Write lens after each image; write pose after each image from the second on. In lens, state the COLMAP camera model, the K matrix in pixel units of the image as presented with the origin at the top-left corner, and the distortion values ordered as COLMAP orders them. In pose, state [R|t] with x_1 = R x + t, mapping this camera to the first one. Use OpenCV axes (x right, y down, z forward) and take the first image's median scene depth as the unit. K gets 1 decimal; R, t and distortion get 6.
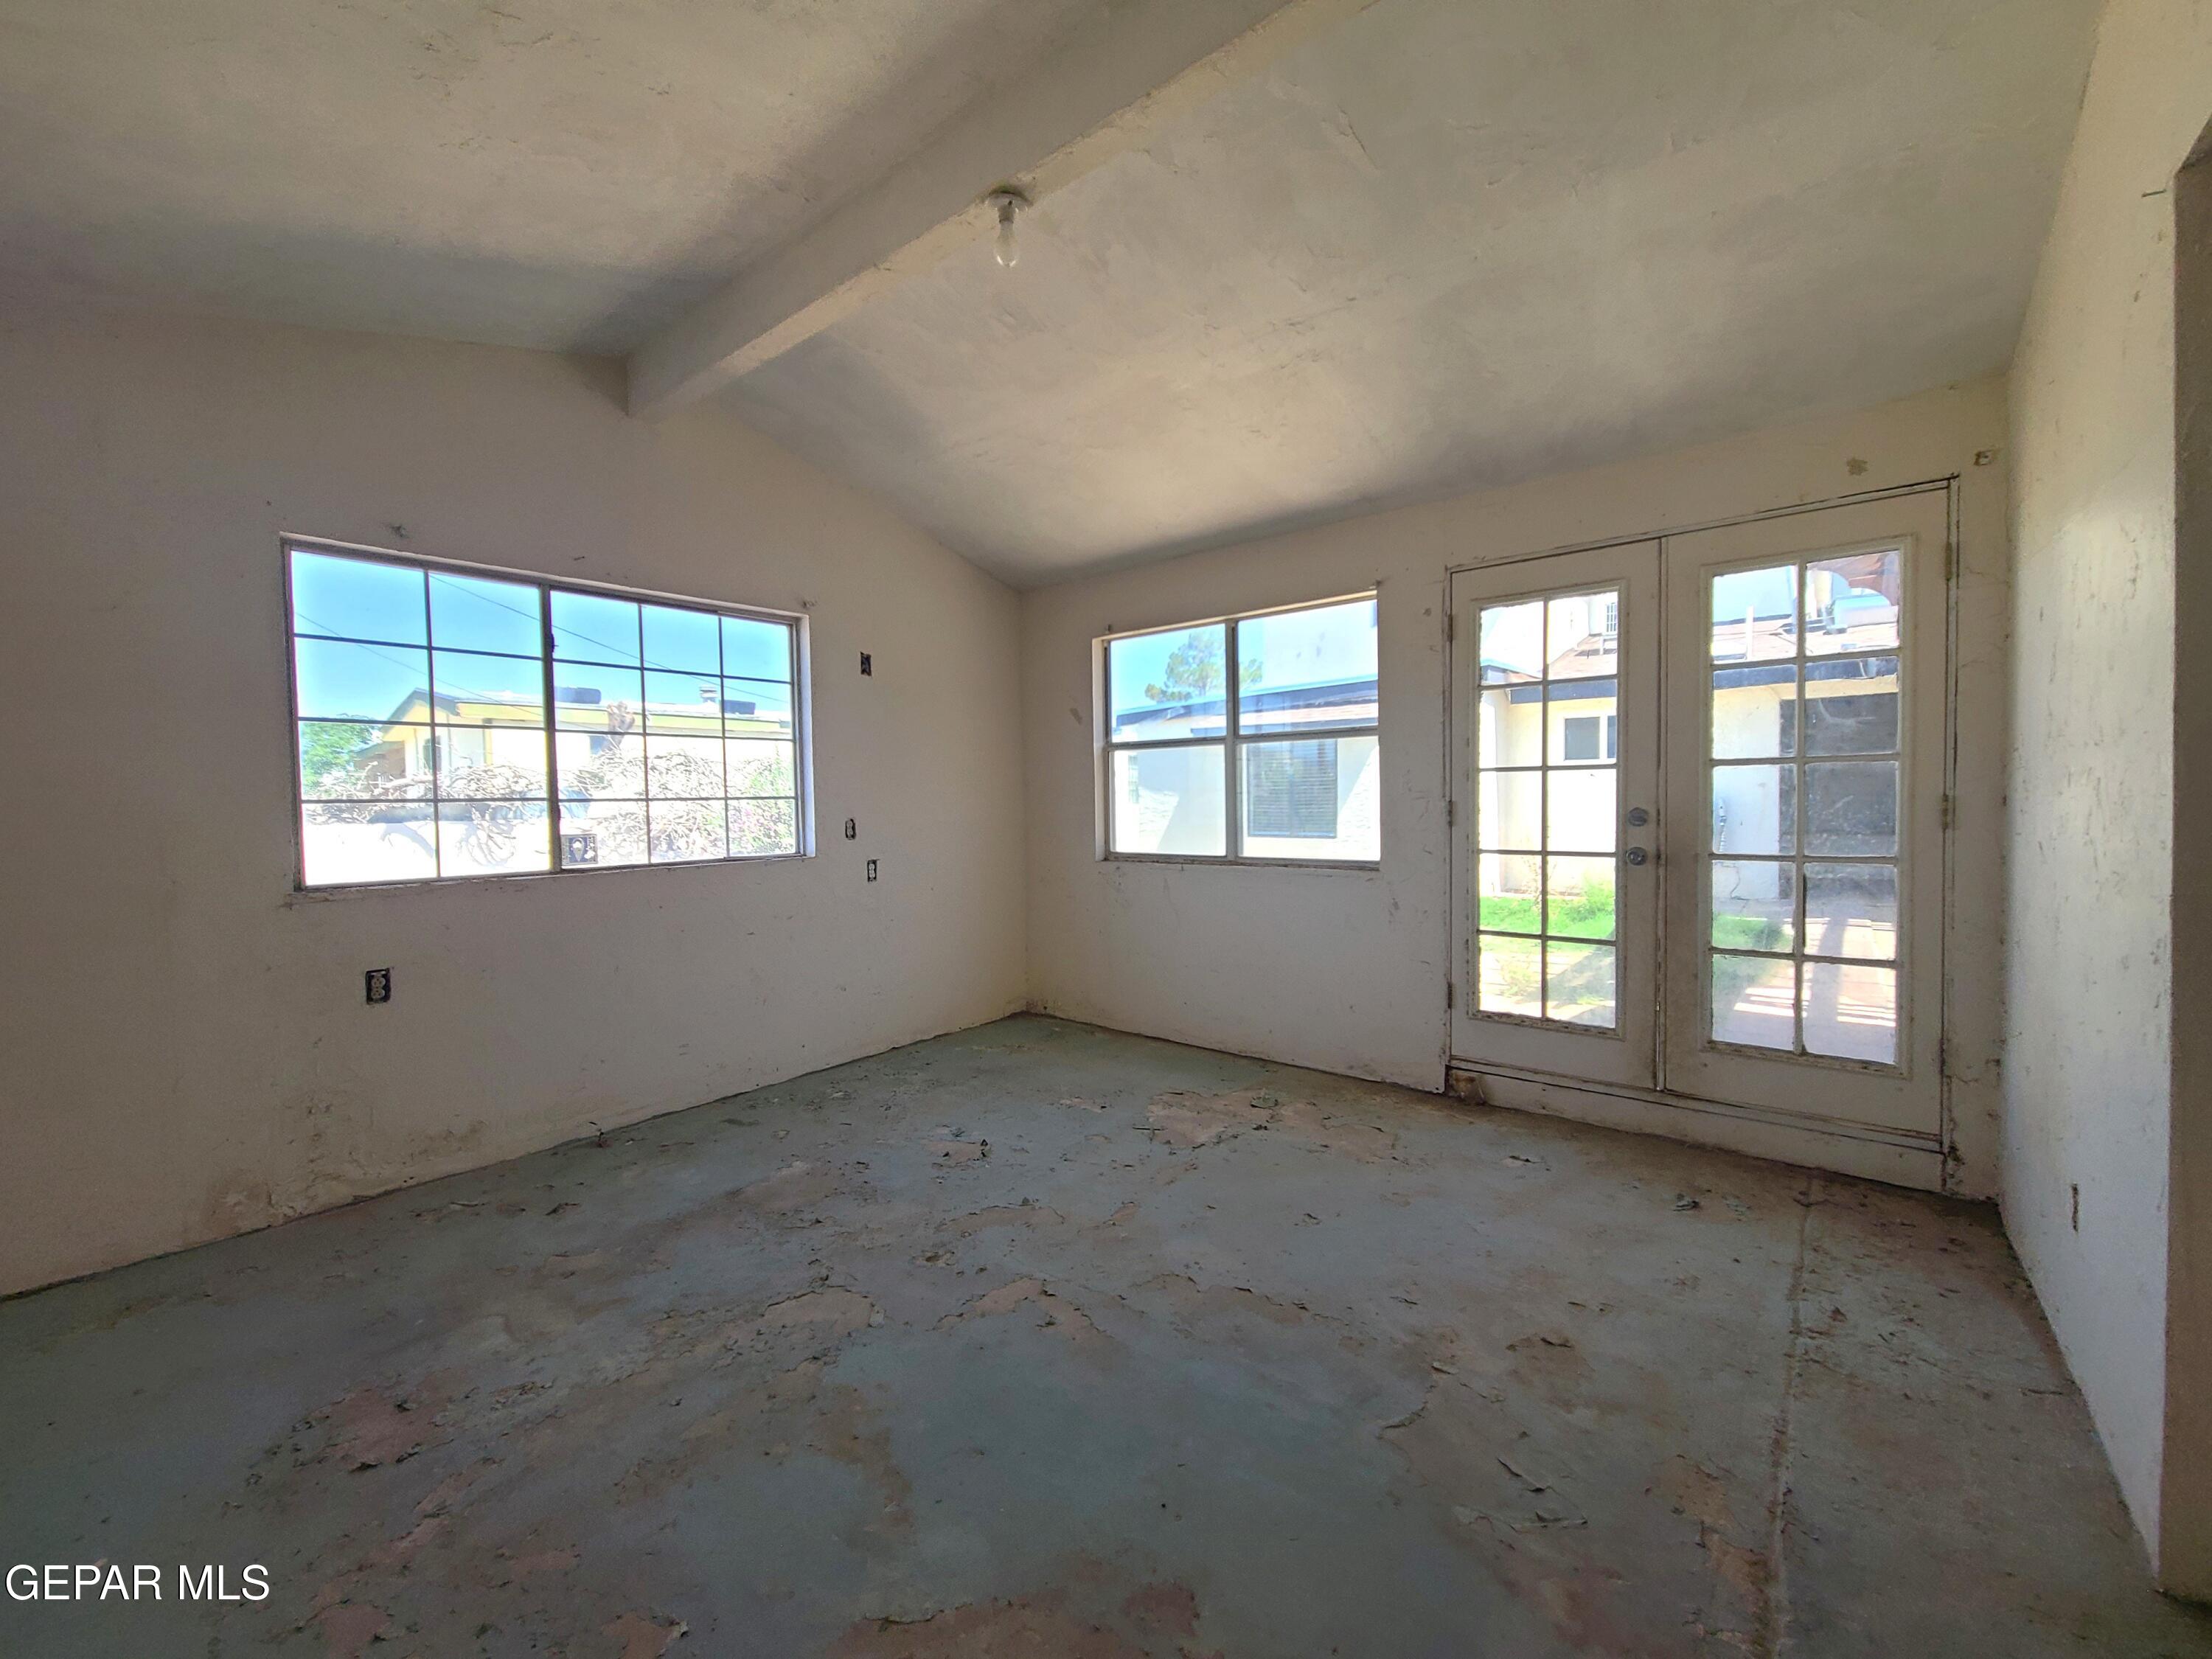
lens RADIAL K [[912.6, 0, 1103.2], [0, 912.6, 823.4], [0, 0, 1]] dist [0.002104, -0.000048]
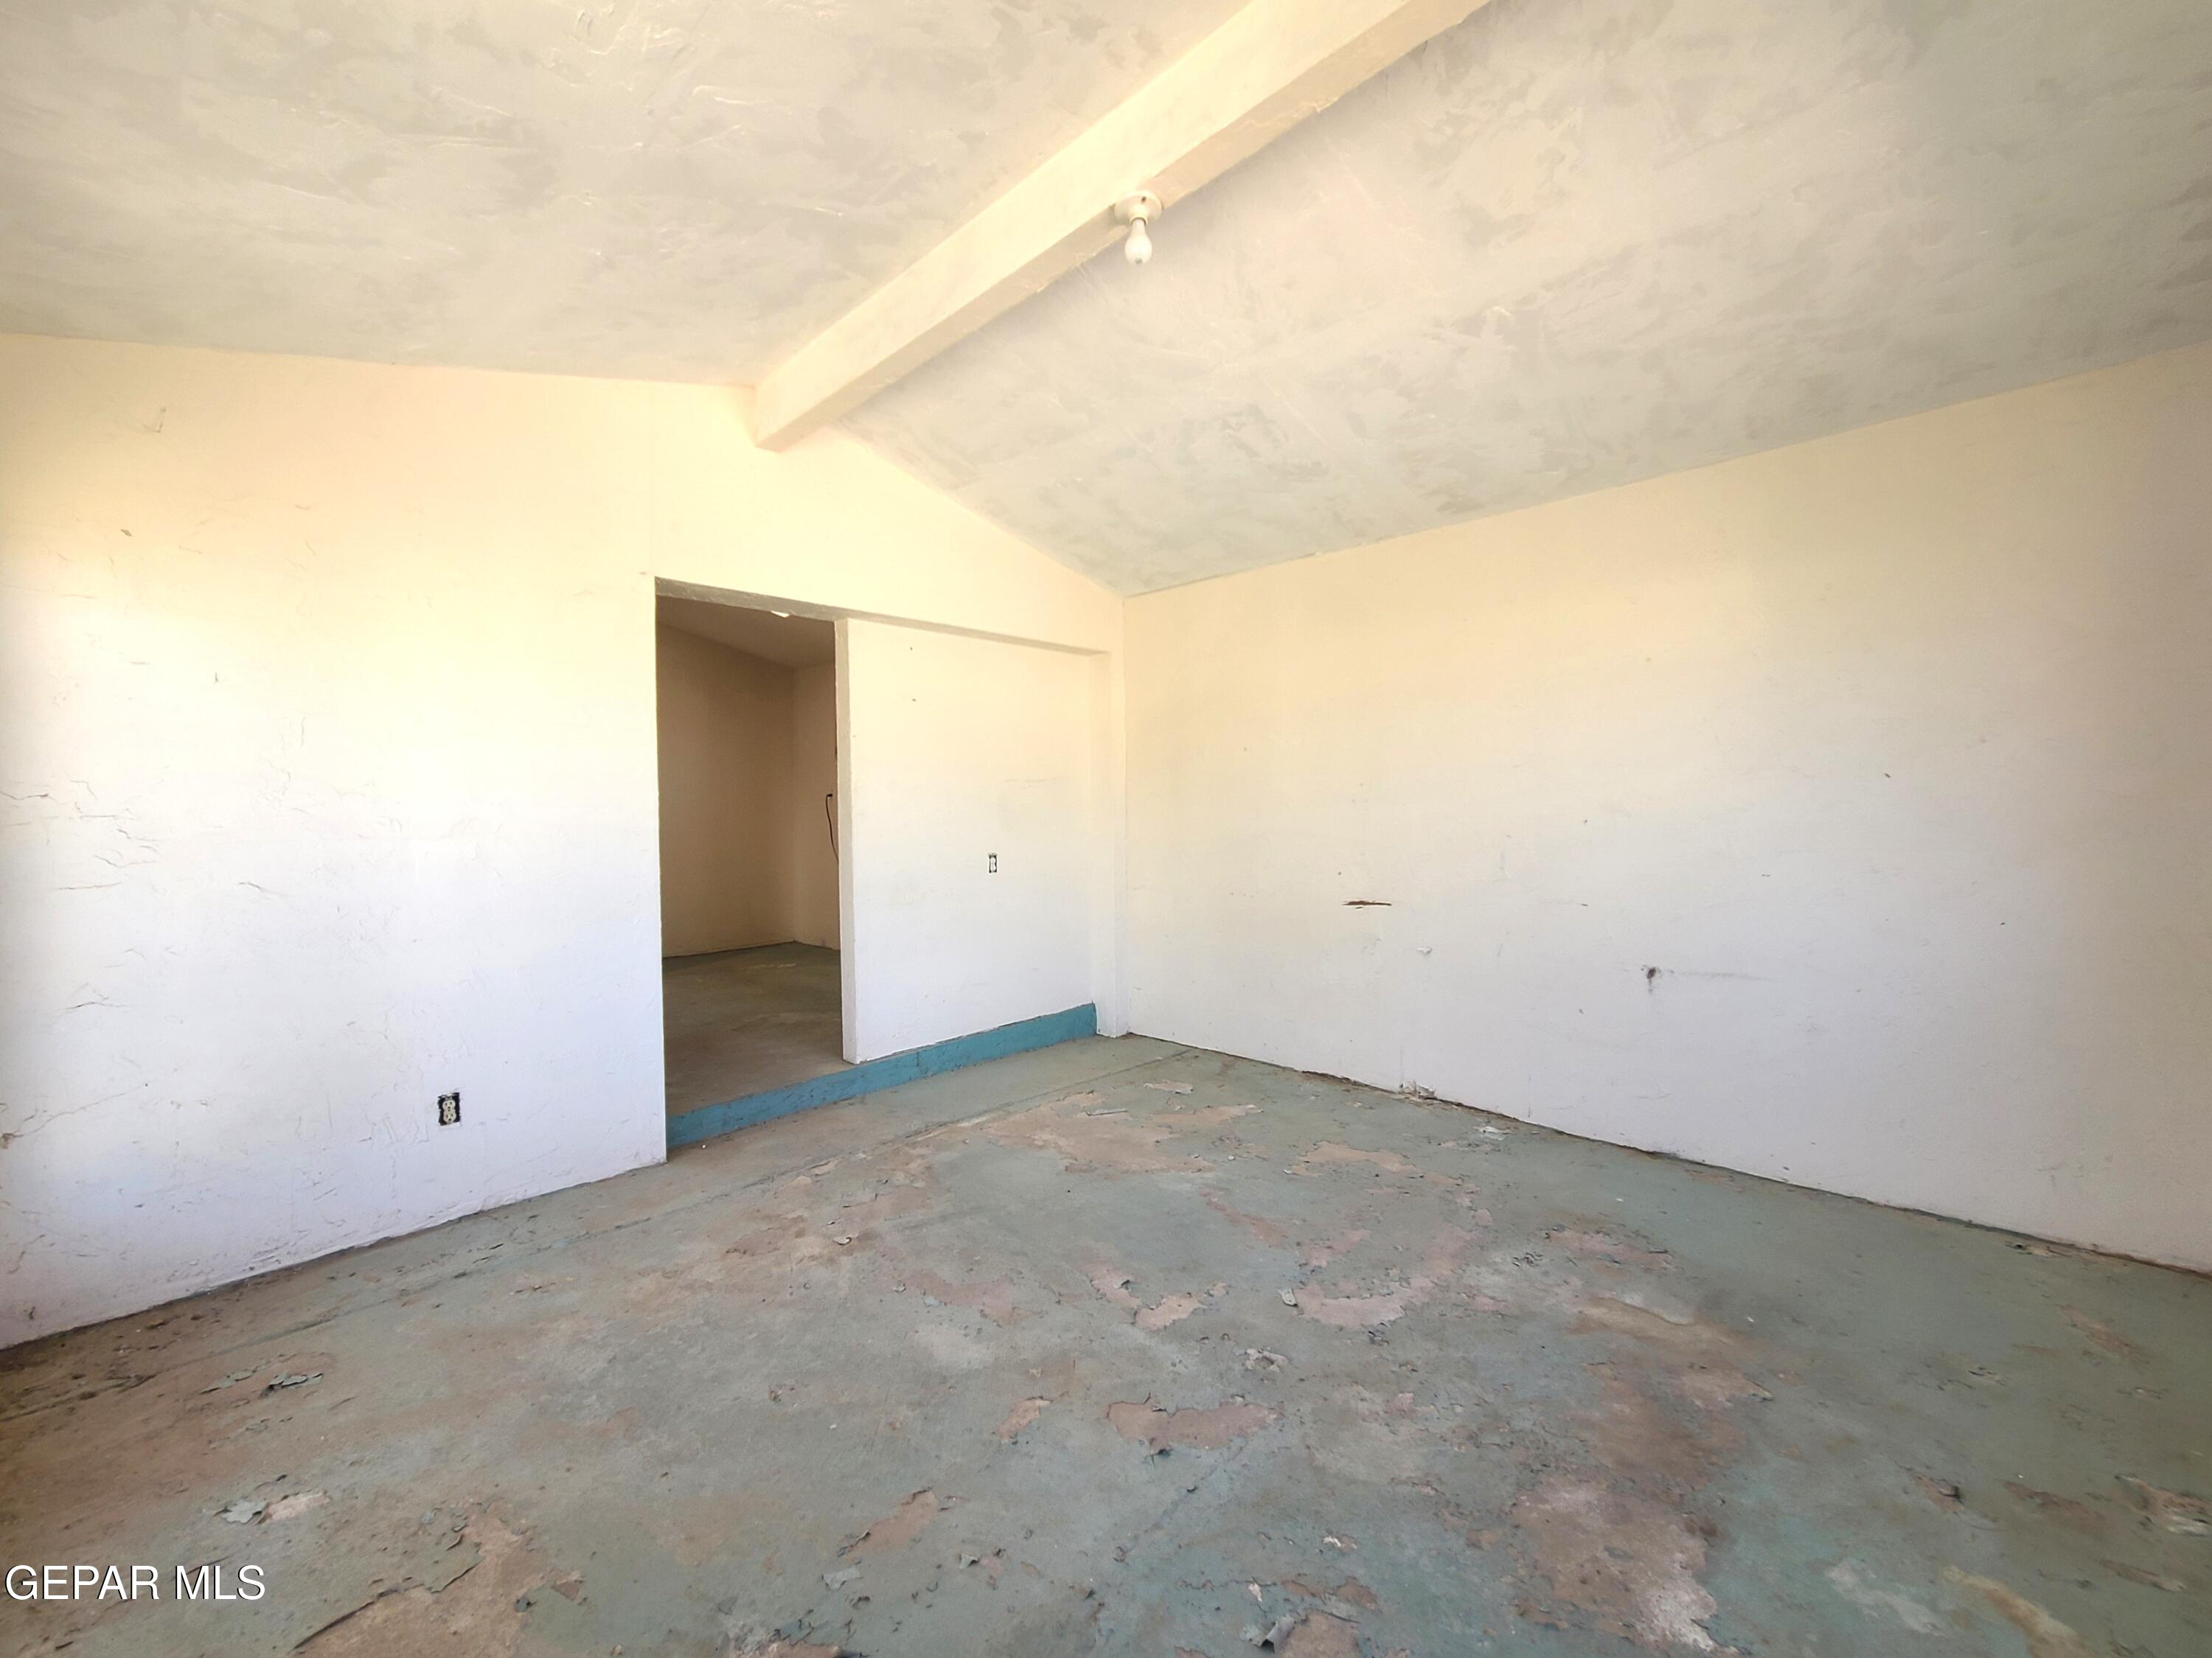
lens RADIAL K [[905.0, 0, 1106.8], [0, 905.0, 819.7], [0, 0, 1]] dist [-0.002891, -0.000538]
pose [[-0.995730, 0.029818, 0.087361, -0.092747], [0.032900, 0.998878, 0.034060, -0.041076], [-0.086247, 0.036789, -0.995594, 1.318267]]
